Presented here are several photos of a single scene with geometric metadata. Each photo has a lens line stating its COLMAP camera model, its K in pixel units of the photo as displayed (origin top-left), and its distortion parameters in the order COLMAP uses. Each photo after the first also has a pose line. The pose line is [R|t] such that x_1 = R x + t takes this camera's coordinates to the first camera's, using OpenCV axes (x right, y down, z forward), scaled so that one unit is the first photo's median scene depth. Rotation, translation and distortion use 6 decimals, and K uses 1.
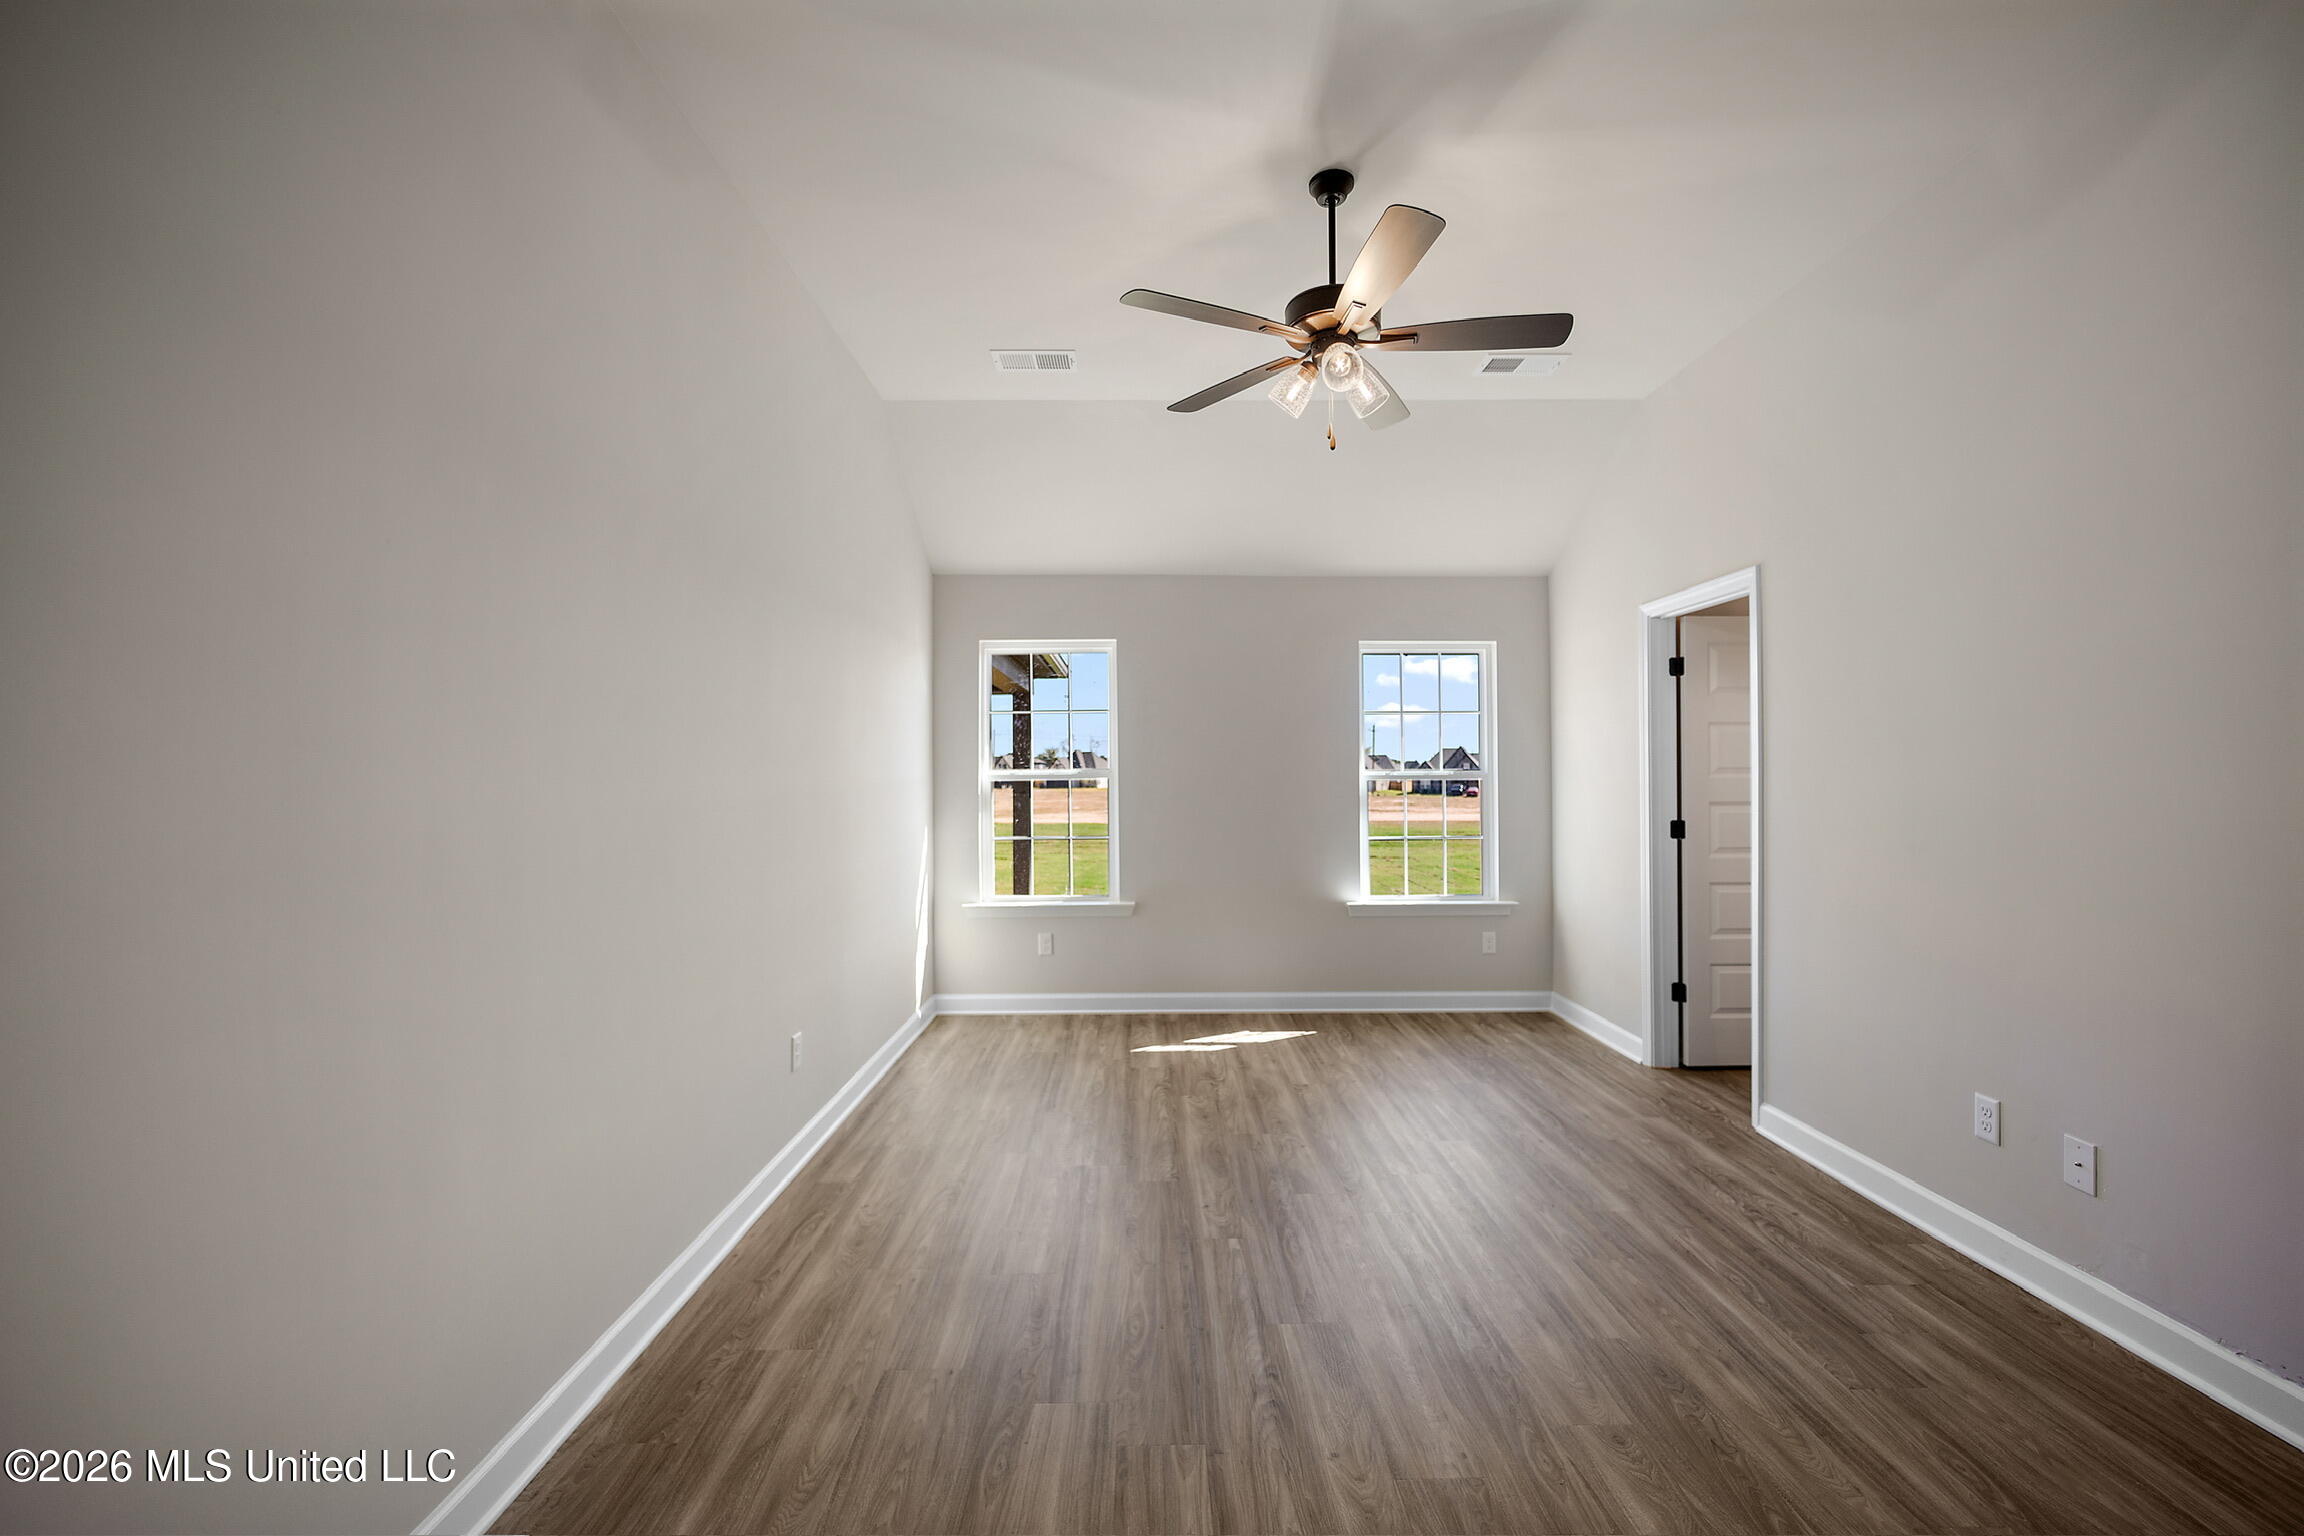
lens RADIAL K [[938.2, 0, 1155.7], [0, 938.2, 770.0], [0, 0, 1]] dist [-0.010972, 0.000019]
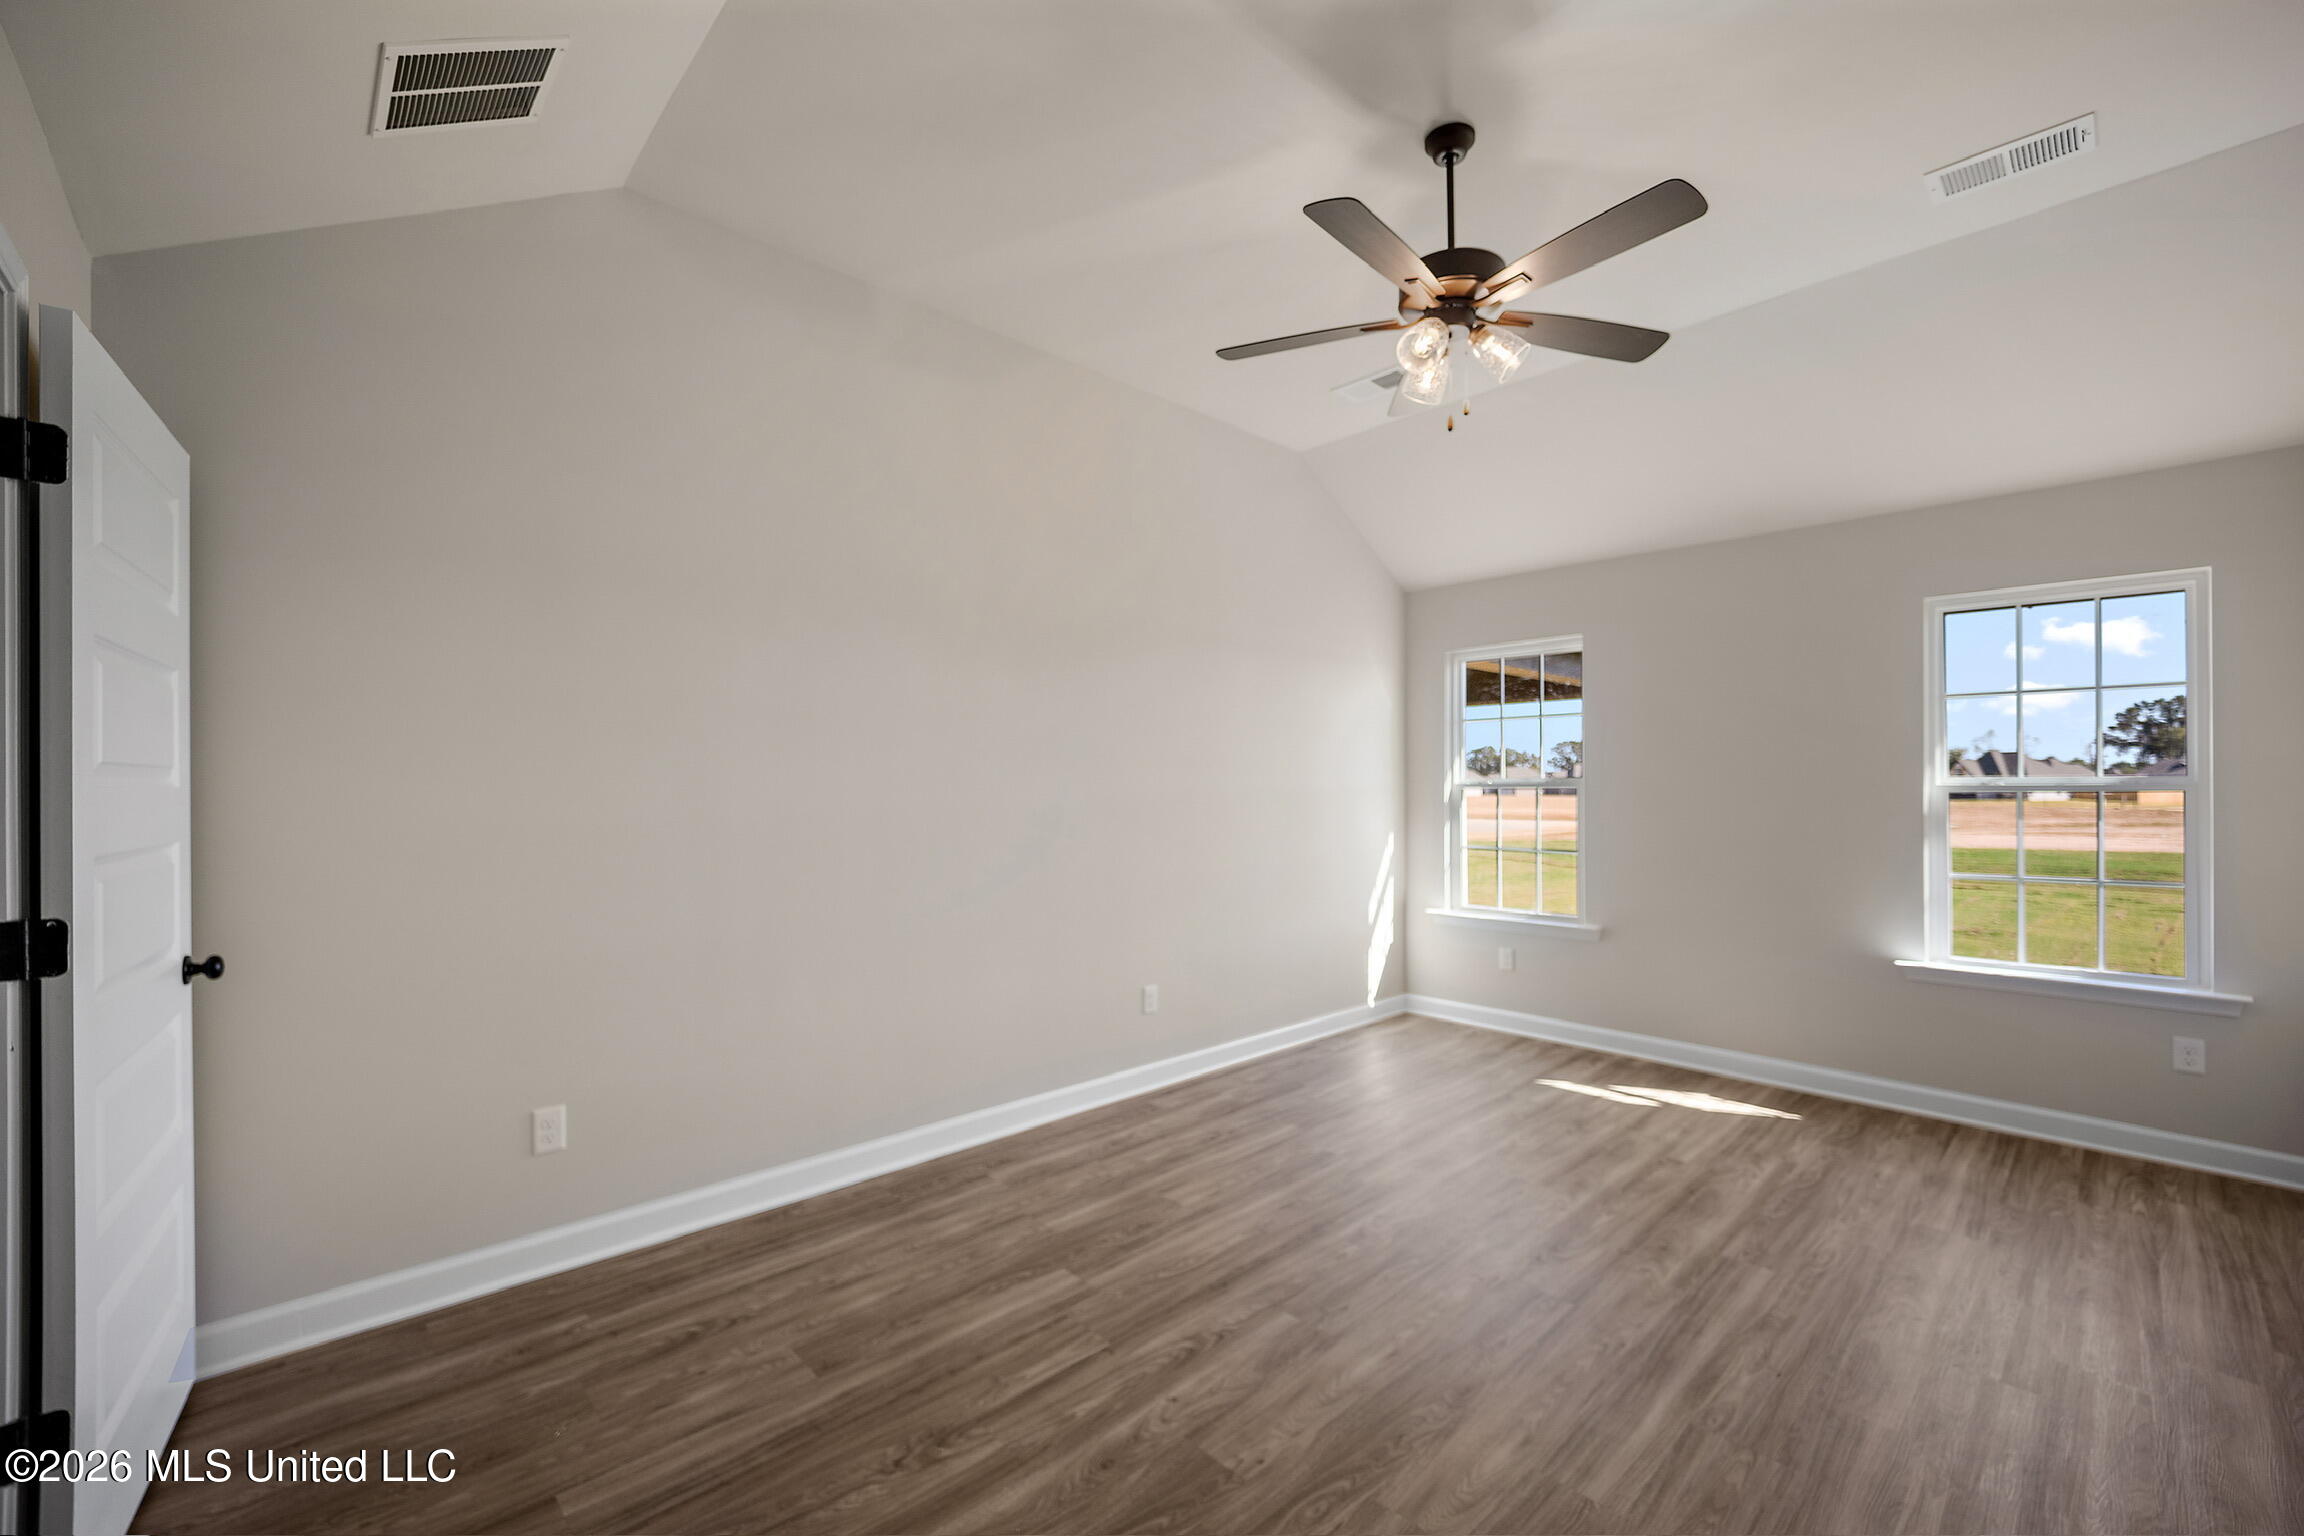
lens RADIAL K [[938.2, 0, 1150.6], [0, 938.2, 786.3], [0, 0, 1]] dist [-0.010972, 0.000019]
pose [[0.671601, 0.003605, -0.740904, 0.407566], [0.003500, 0.999962, 0.008037, -0.001311], [0.740905, -0.007991, 0.671562, 0.098267]]
